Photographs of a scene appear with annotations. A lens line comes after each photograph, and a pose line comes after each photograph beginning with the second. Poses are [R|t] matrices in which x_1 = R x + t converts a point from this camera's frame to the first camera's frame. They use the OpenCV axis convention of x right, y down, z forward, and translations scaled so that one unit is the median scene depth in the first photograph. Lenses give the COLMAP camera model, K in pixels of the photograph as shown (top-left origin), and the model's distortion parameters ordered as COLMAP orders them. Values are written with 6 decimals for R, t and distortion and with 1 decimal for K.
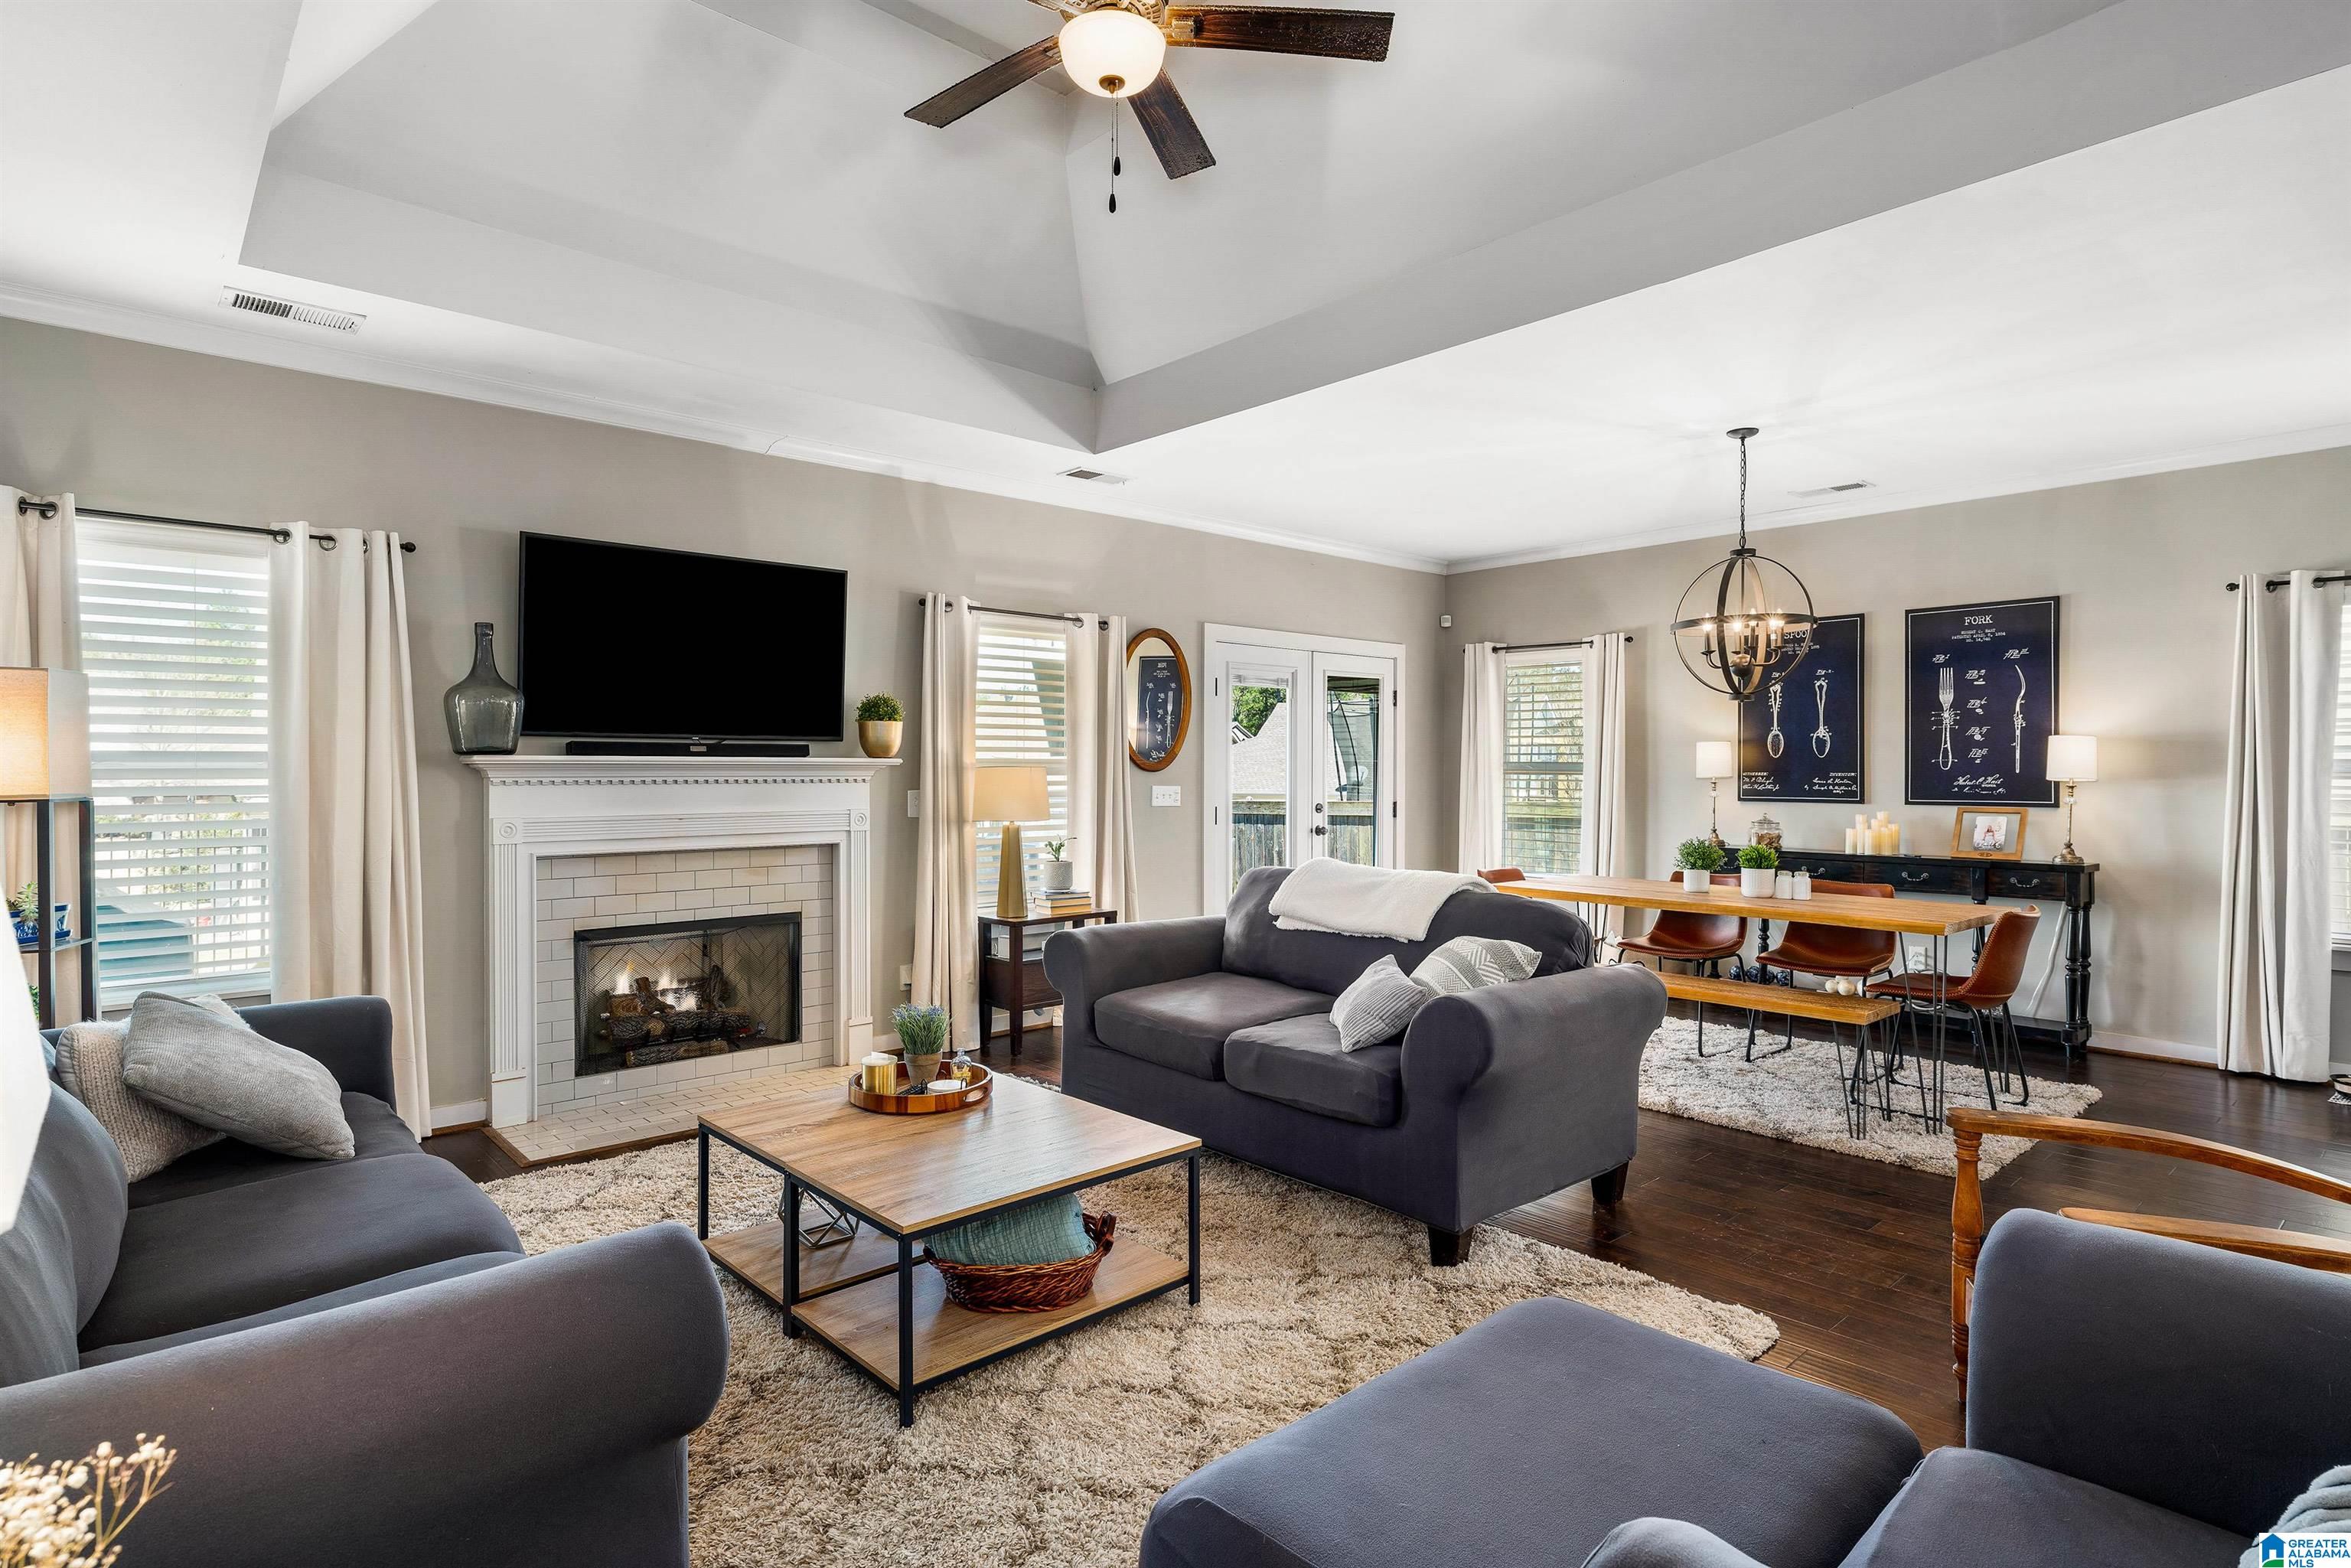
lens RADIAL K [[1199.8, 0, 1175.5], [0, 1199.8, 784.0], [0, 0, 1]] dist [0.001345, 0.000218]
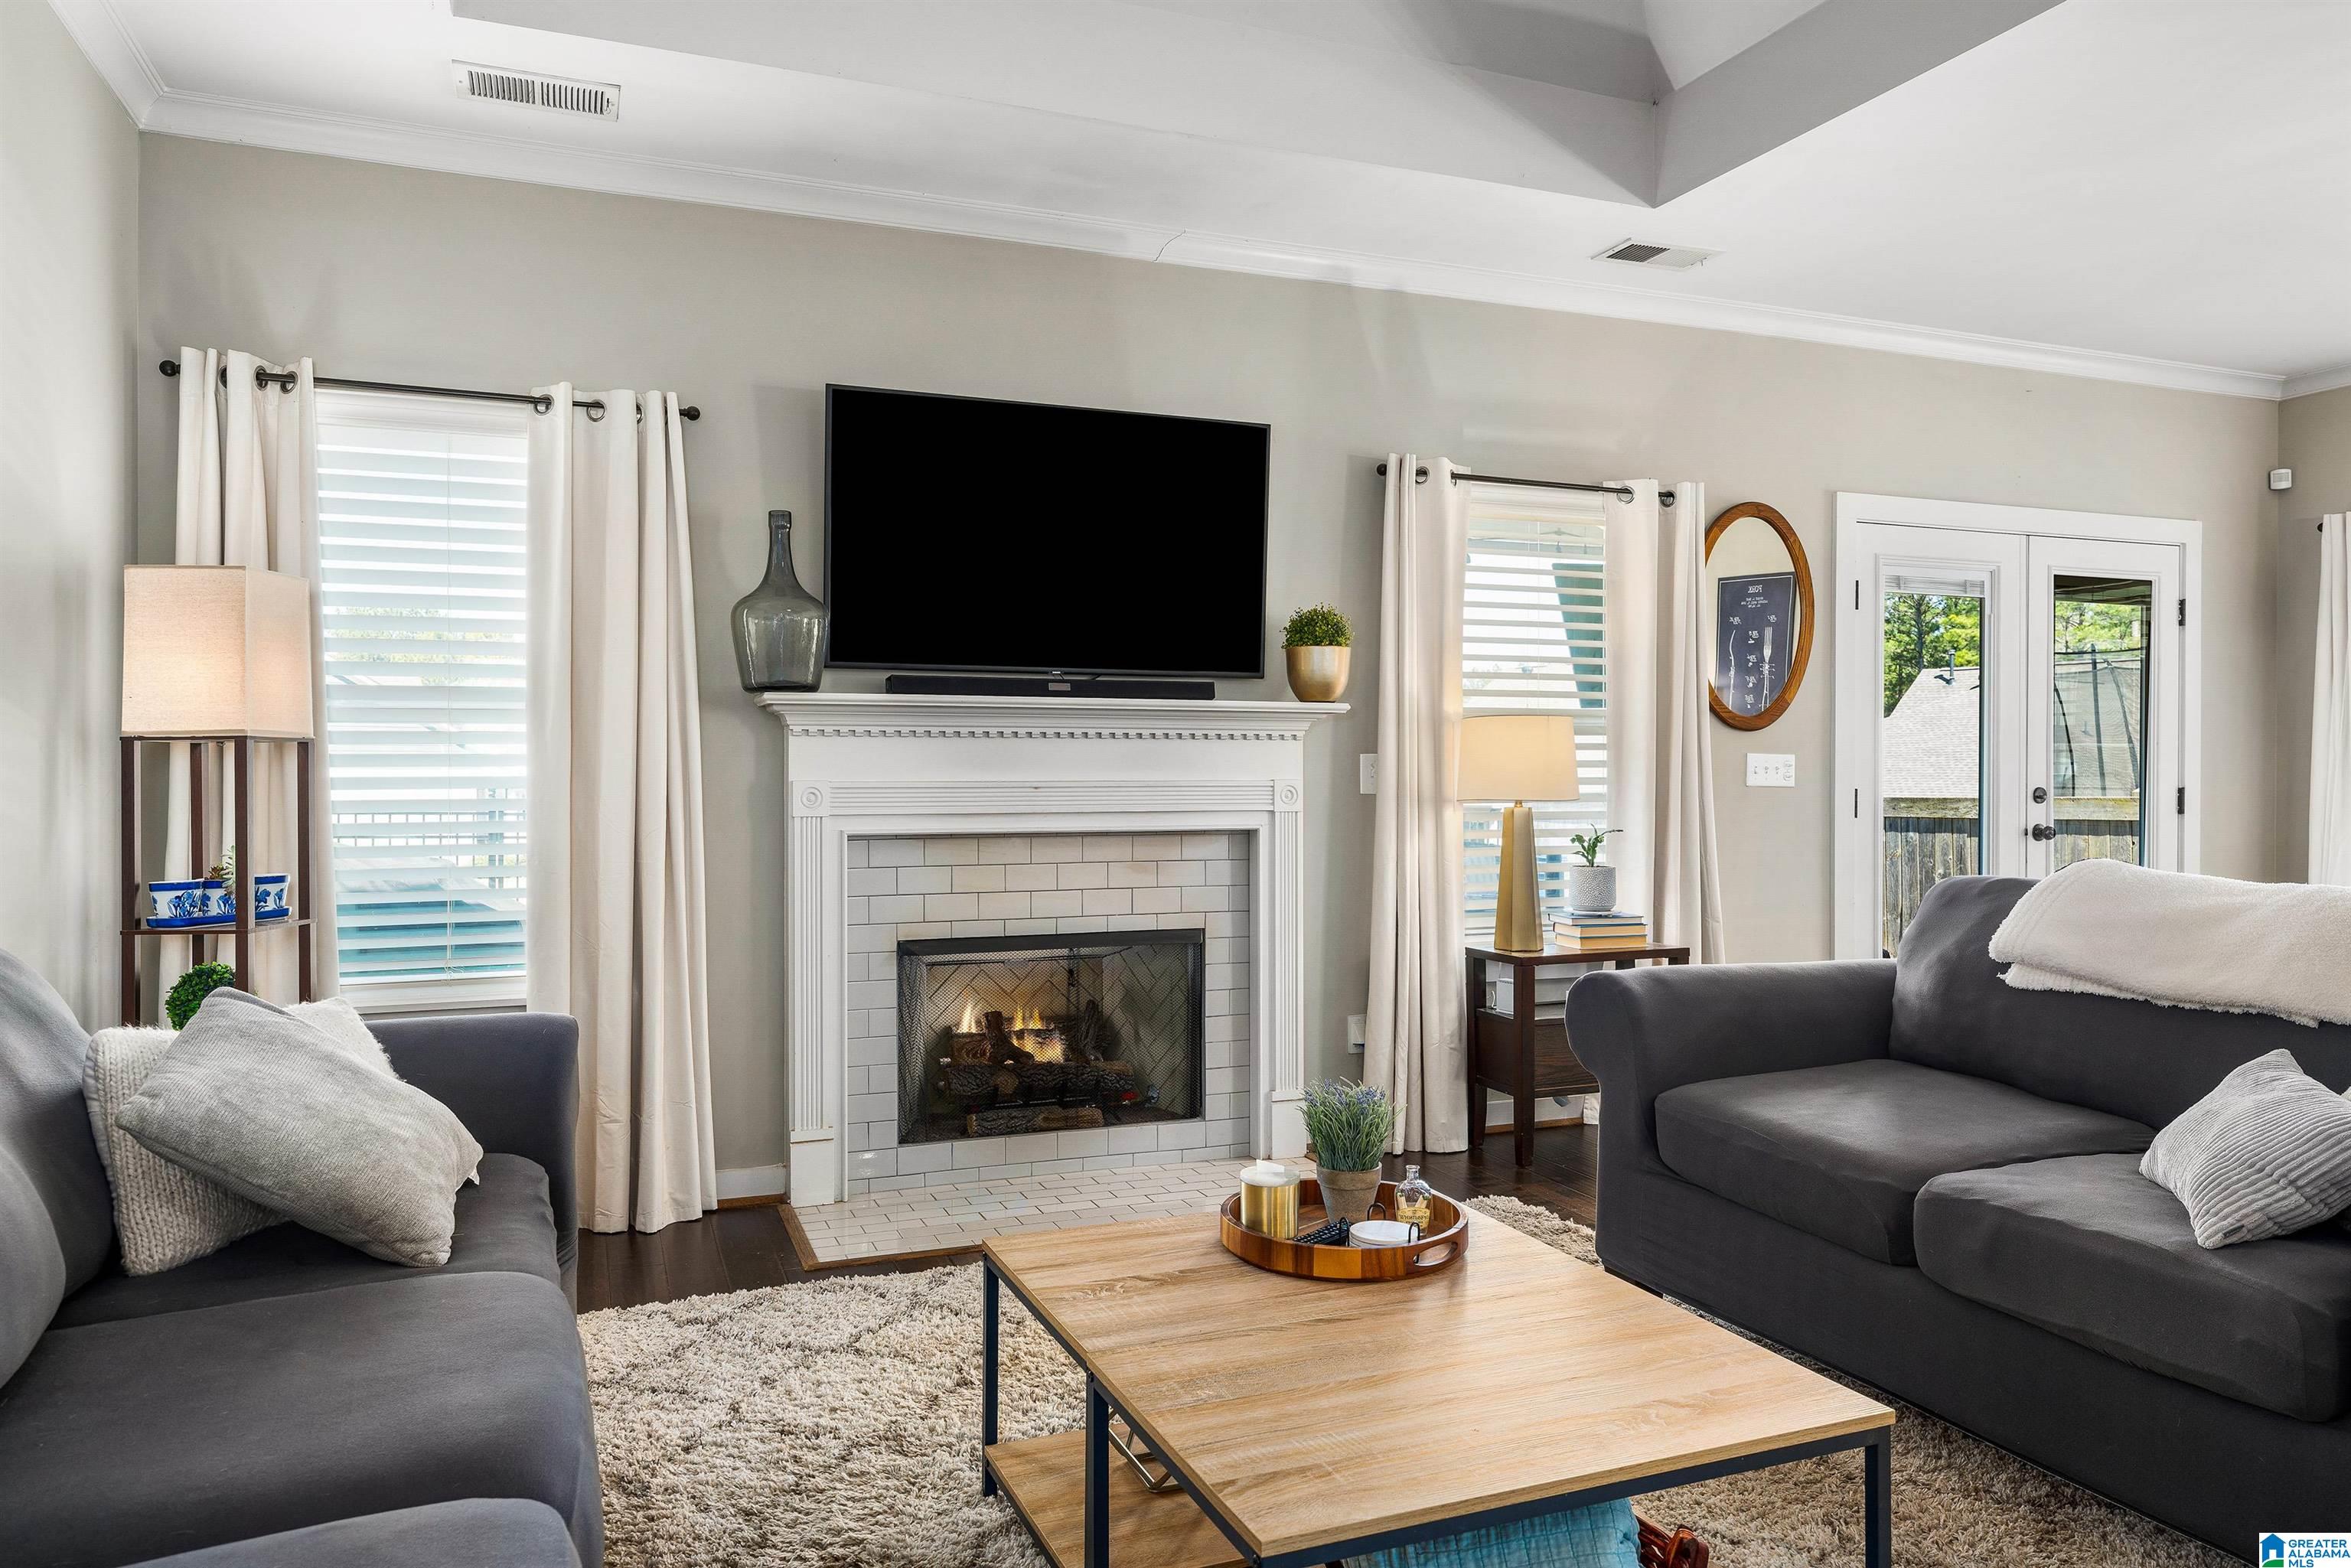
lens RADIAL K [[1551.5, 0, 1171.1], [0, 1551.5, 770.6], [0, 0, 1]] dist [0.003620, 0.001863]
pose [[0.934510, 0.001125, -0.355935, -0.018146], [-0.004820, 0.999943, -0.009494, 0.030174], [0.355904, 0.010588, 0.934463, 0.200252]]
